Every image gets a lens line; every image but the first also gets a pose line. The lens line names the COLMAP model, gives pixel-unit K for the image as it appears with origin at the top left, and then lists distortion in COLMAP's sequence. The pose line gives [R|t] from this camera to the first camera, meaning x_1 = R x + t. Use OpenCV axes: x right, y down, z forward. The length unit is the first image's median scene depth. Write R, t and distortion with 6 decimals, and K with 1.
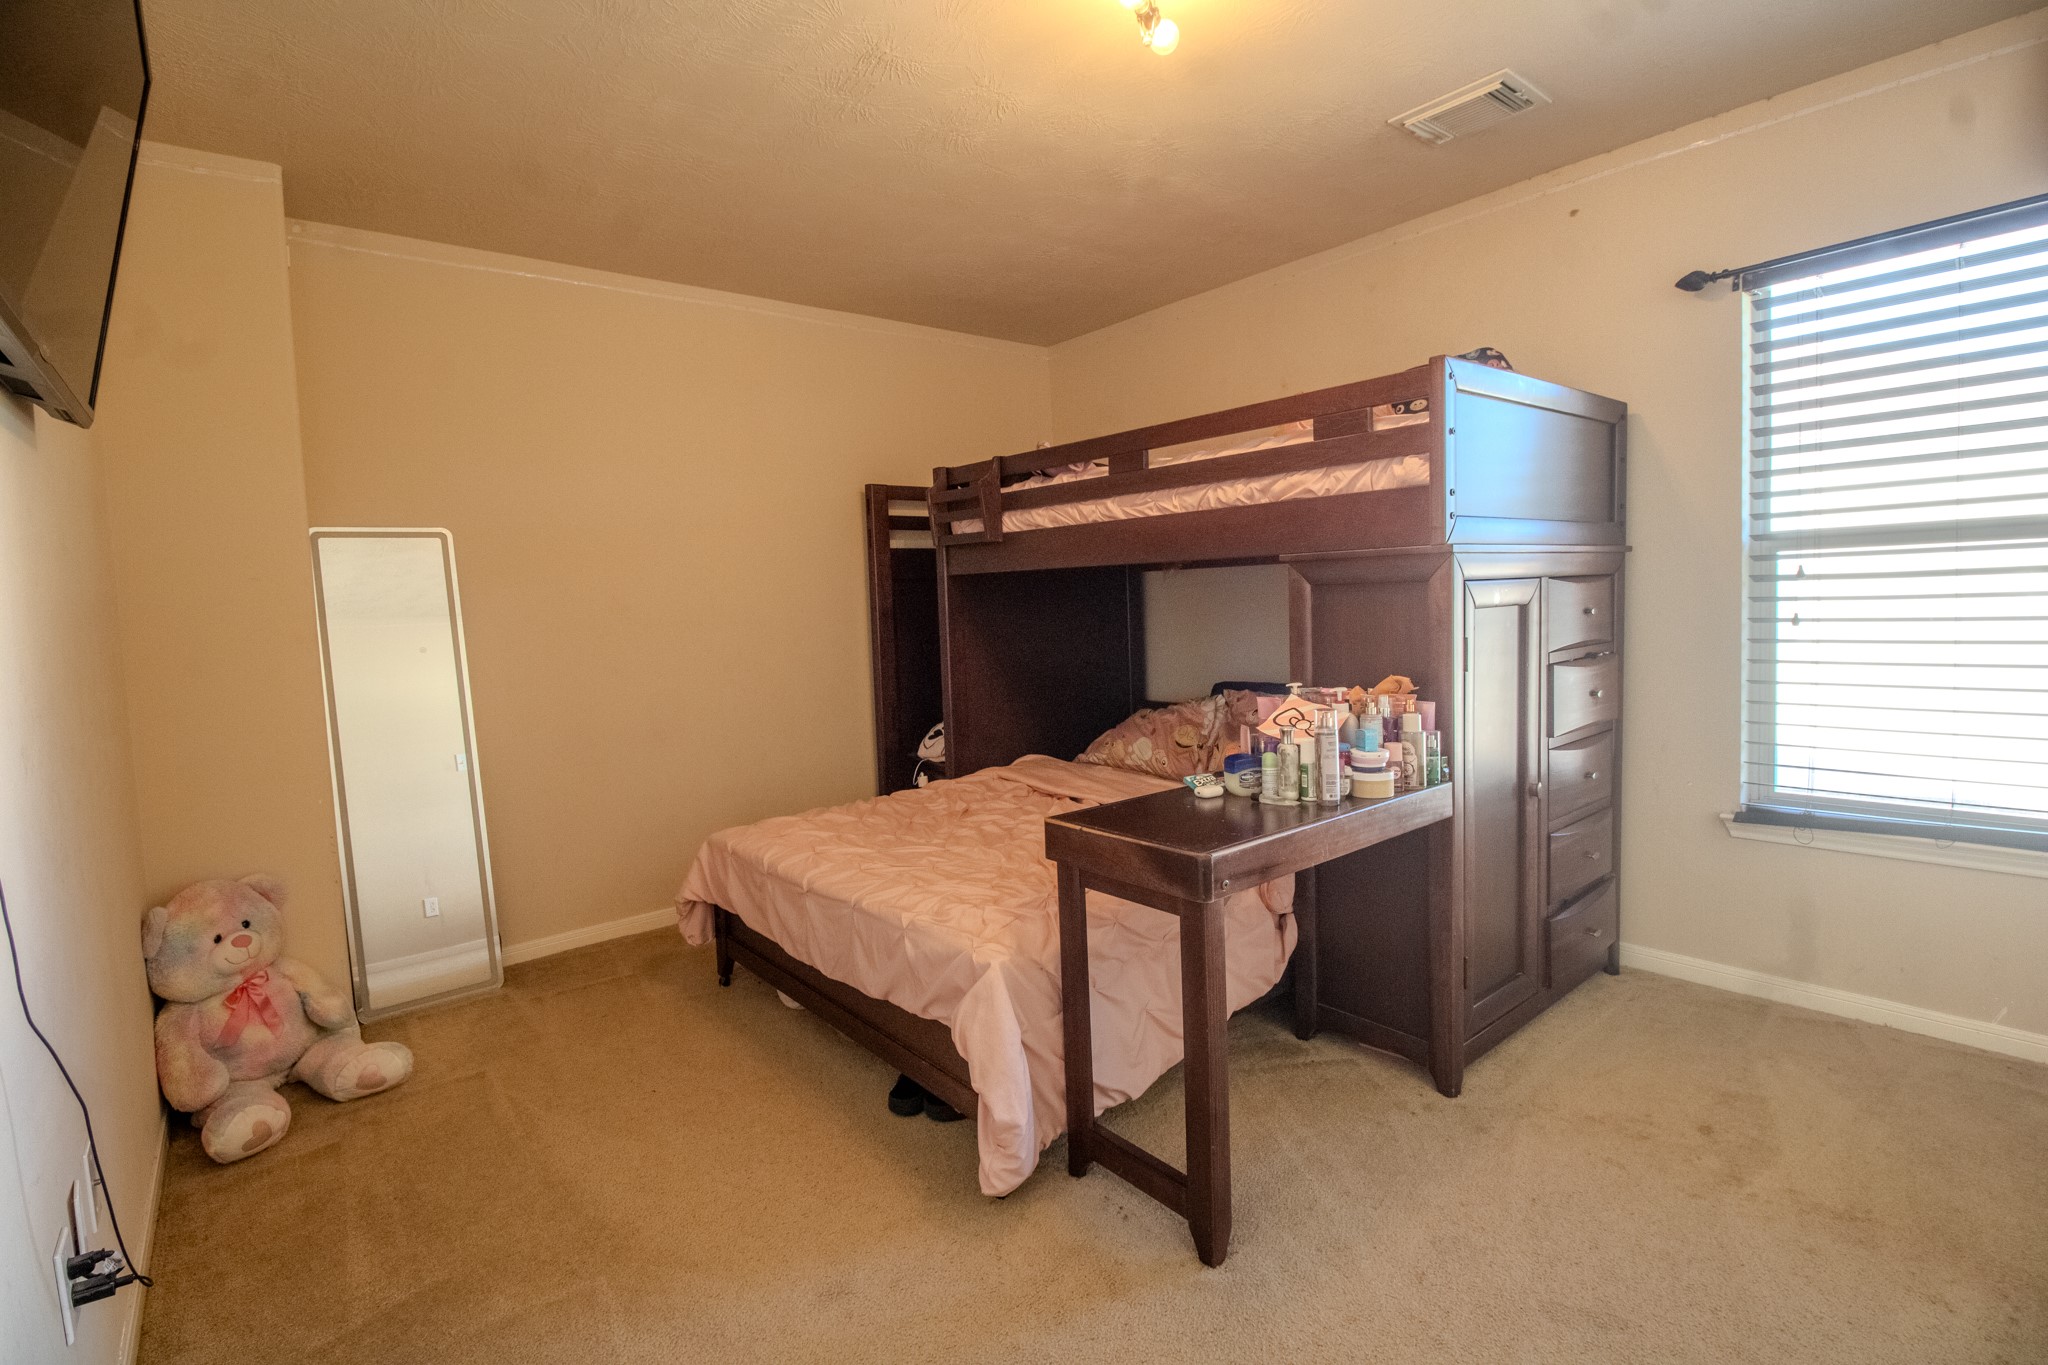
lens RADIAL K [[954.4, 0, 1021.7], [0, 954.4, 665.3], [0, 0, 1]] dist [-0.000071, -0.013153]
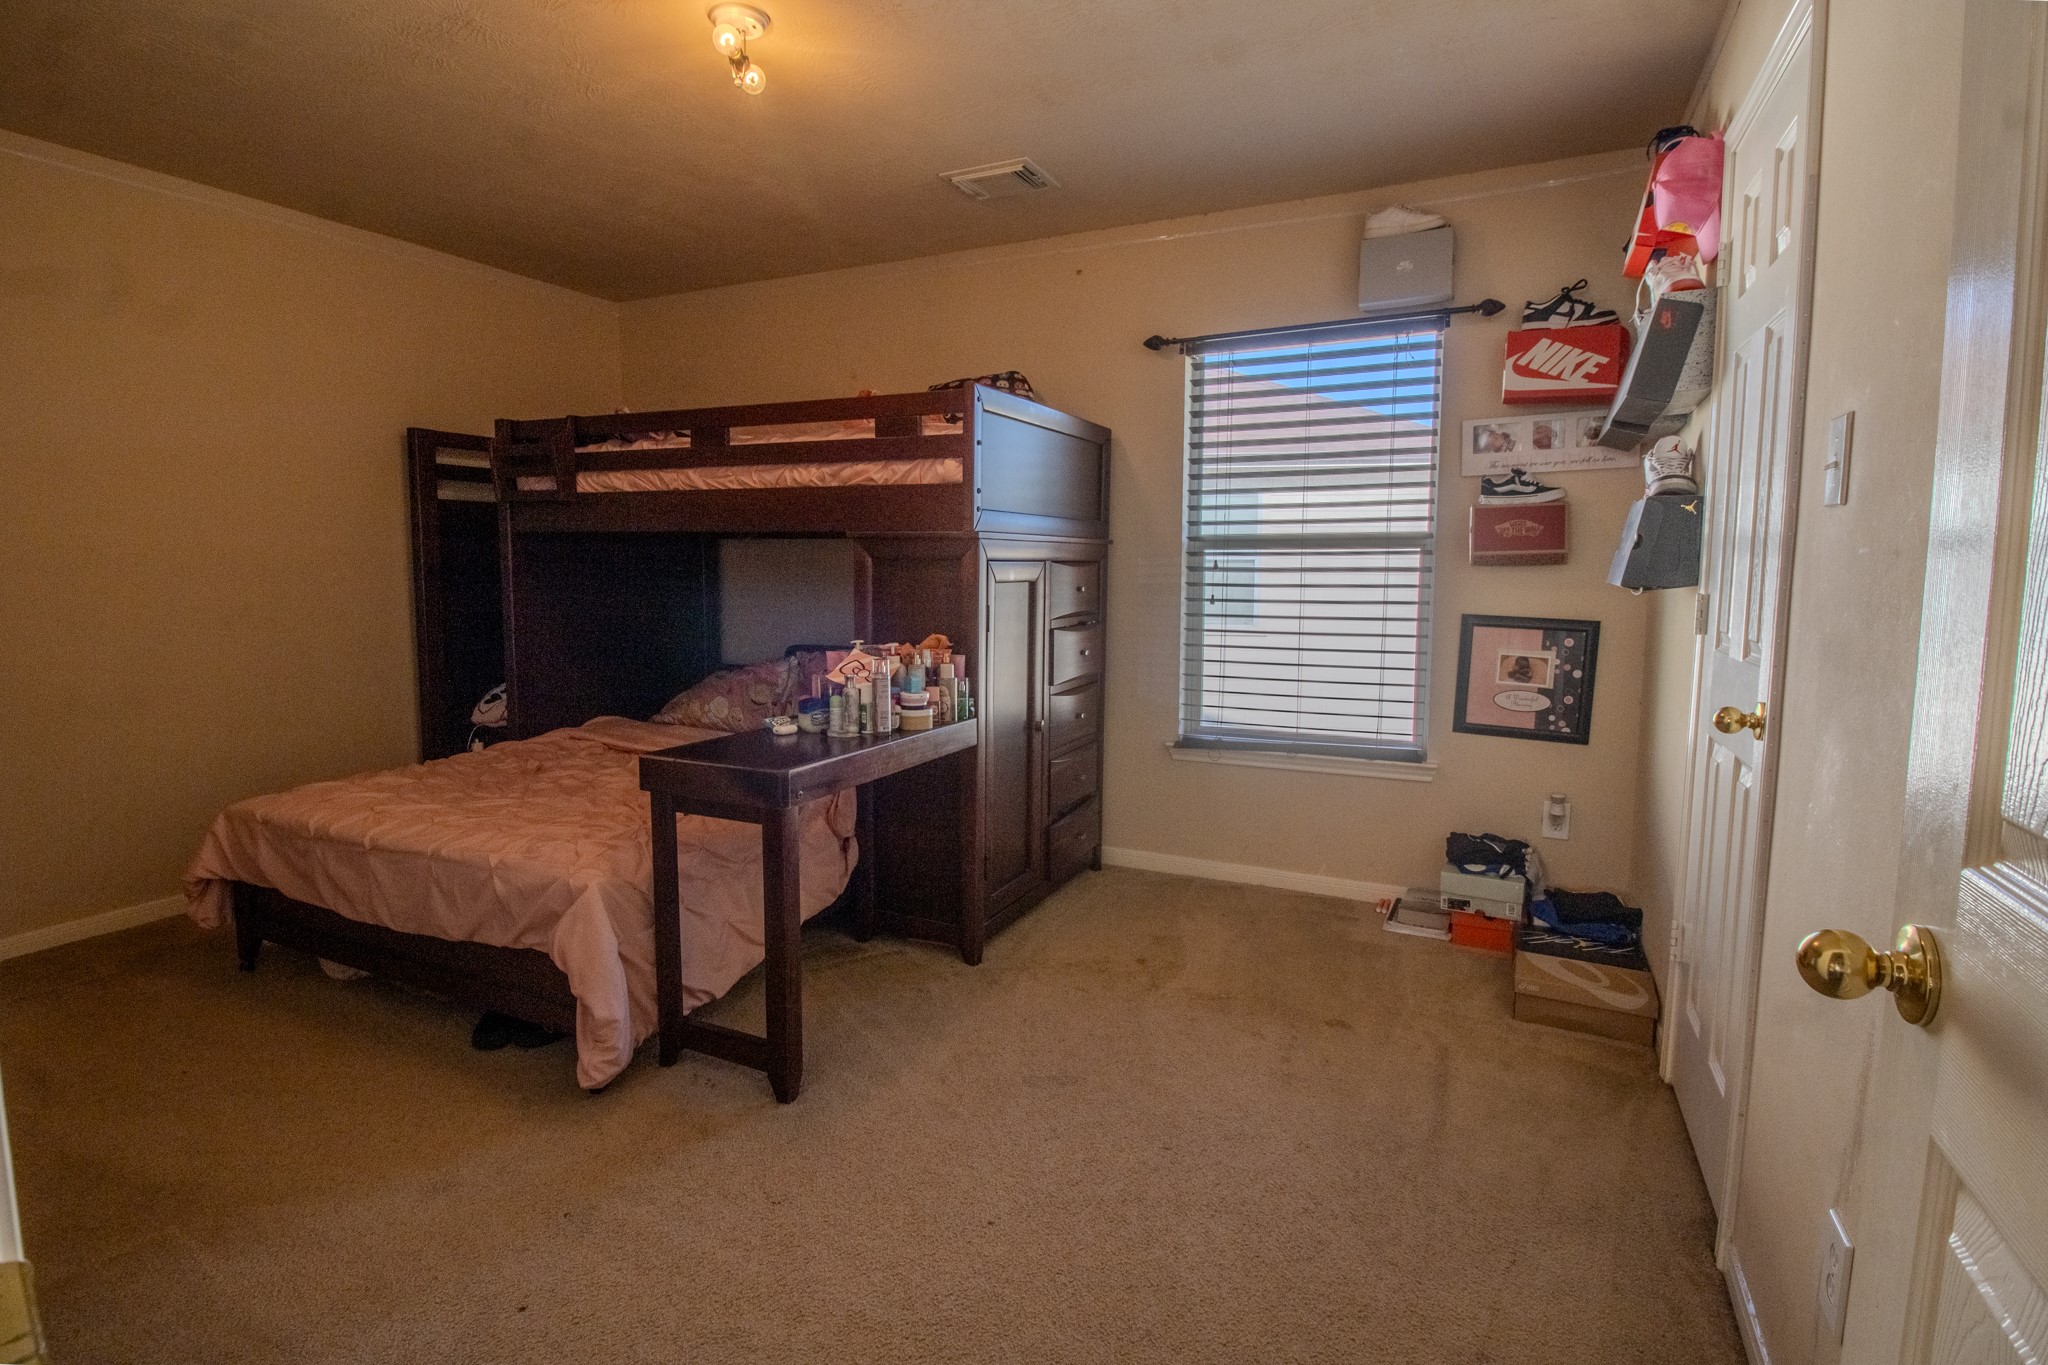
lens RADIAL K [[1007.2, 0, 1021.4], [0, 1007.2, 664.9], [0, 0, 1]] dist [0.000443, -0.016483]
pose [[0.908017, 0.002379, 0.418926, -0.053913], [-0.012084, 0.999717, 0.020514, 0.020343], [-0.418758, -0.023690, 0.907789, -0.222981]]
